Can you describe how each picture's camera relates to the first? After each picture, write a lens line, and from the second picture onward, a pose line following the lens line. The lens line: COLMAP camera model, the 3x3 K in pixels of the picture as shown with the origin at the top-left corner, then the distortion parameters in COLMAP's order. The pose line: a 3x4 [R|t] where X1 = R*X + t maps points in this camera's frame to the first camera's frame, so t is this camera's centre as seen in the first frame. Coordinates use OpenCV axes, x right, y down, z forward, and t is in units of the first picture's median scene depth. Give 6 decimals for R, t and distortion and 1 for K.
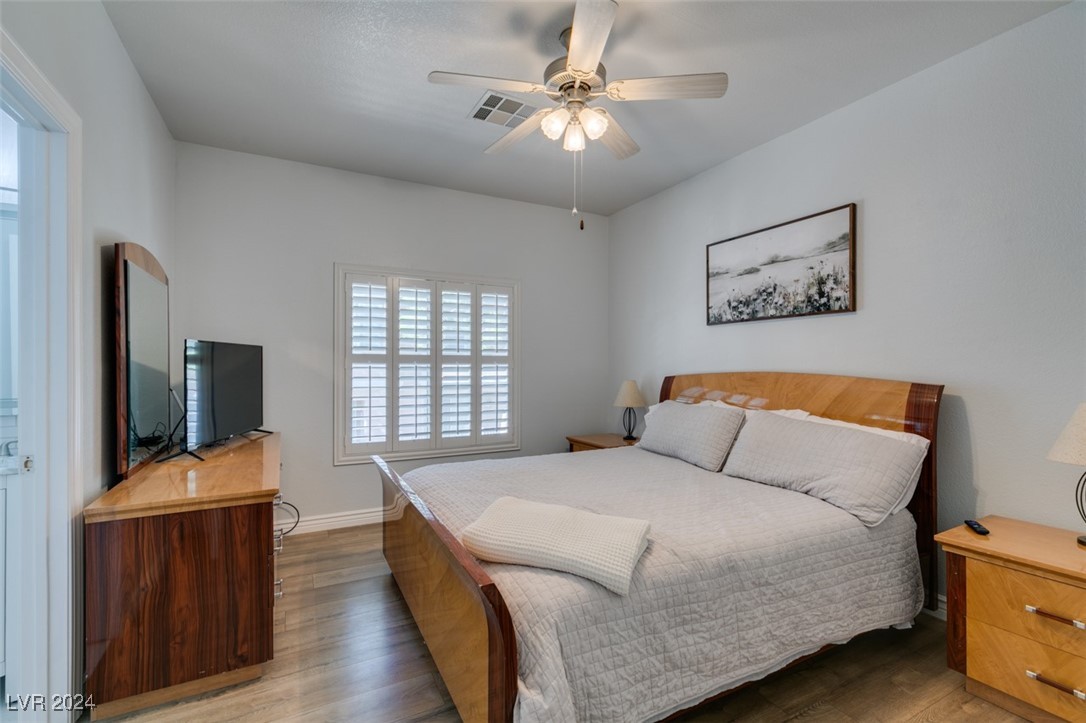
lens RADIAL K [[485.5, 0, 537.6], [0, 485.5, 363.8], [0, 0, 1]] dist [0.008371, -0.000241]
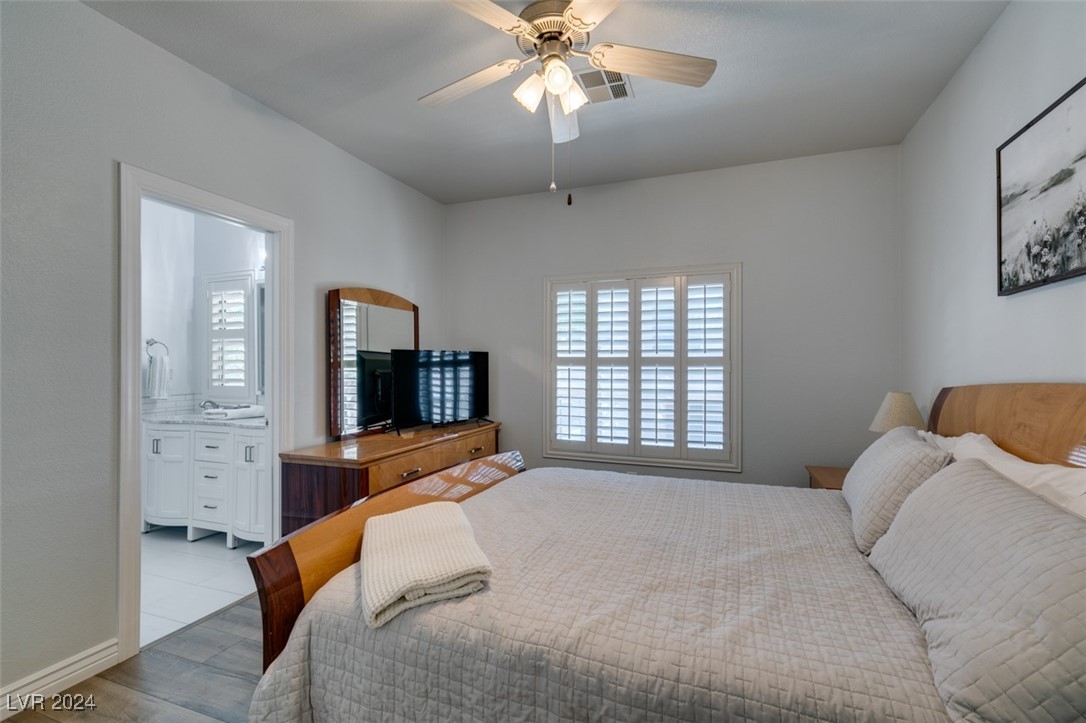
lens RADIAL K [[485.5, 0, 537.6], [0, 485.5, 363.8], [0, 0, 1]] dist [0.008371, -0.000241]
pose [[0.664704, -0.003321, -0.747099, 0.402491], [-0.000360, 0.999989, -0.004766, -0.000280], [0.747107, 0.003437, 0.664695, 0.243840]]
